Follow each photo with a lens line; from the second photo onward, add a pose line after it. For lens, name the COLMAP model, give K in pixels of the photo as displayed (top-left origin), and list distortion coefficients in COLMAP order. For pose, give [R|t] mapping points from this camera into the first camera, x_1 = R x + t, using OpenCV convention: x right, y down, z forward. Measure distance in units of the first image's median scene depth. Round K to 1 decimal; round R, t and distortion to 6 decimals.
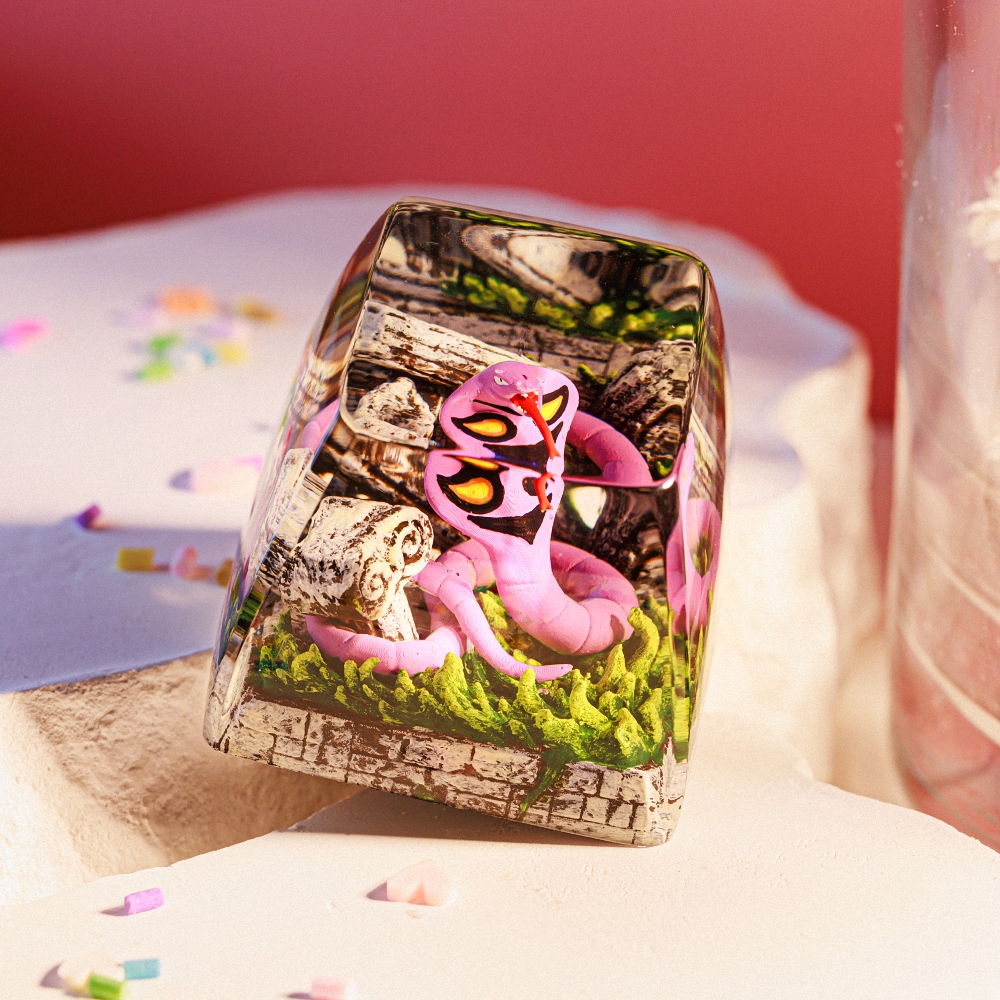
lens RADIAL K [[4402.3, 0, 500.0], [0, 4402.3, 500.0], [0, 0, 1]] dist [-0.805337, -2.874879]
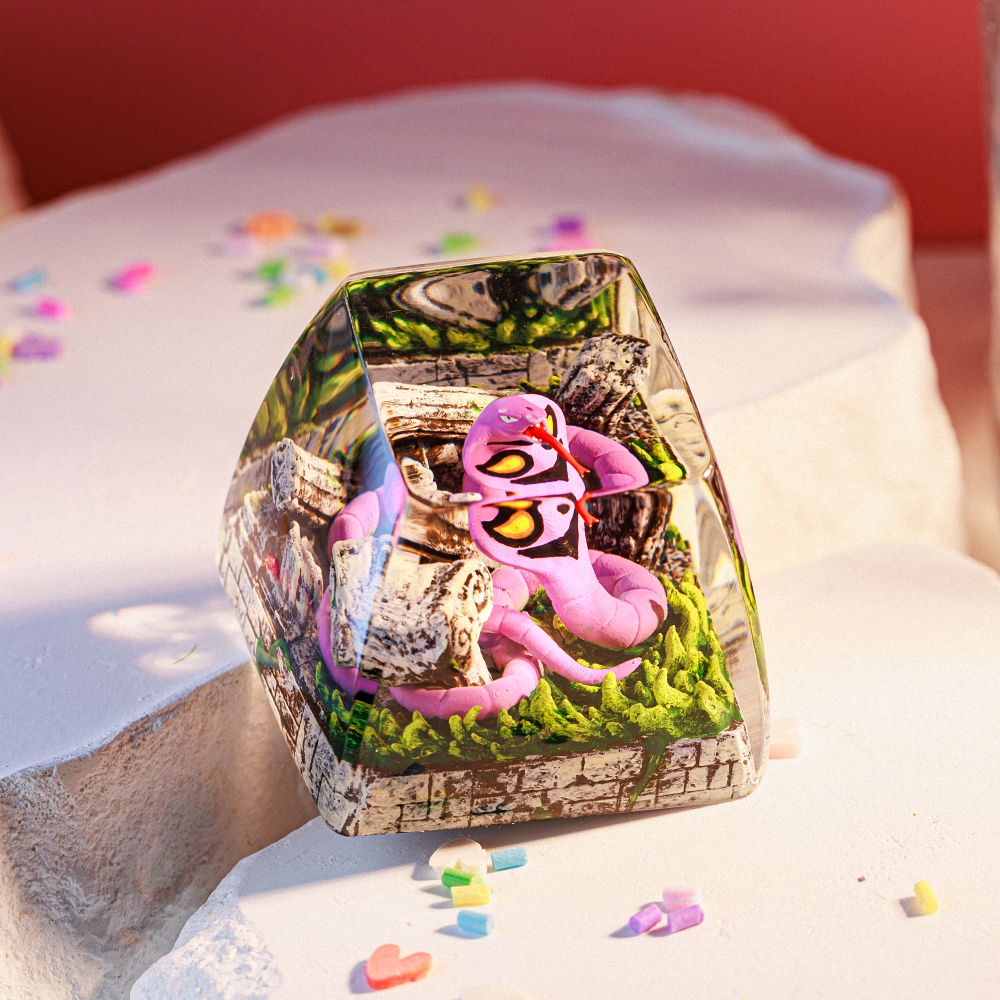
lens RADIAL K [[4402.3, 0, 500.0], [0, 4402.3, 500.0], [0, 0, 1]] dist [-0.805337, -2.874879]
pose [[0.914850, -0.287409, 0.283628, -0.304598], [0.272187, 0.957778, 0.092601, -0.106181], [-0.298267, -0.007516, 0.954453, -0.004506]]
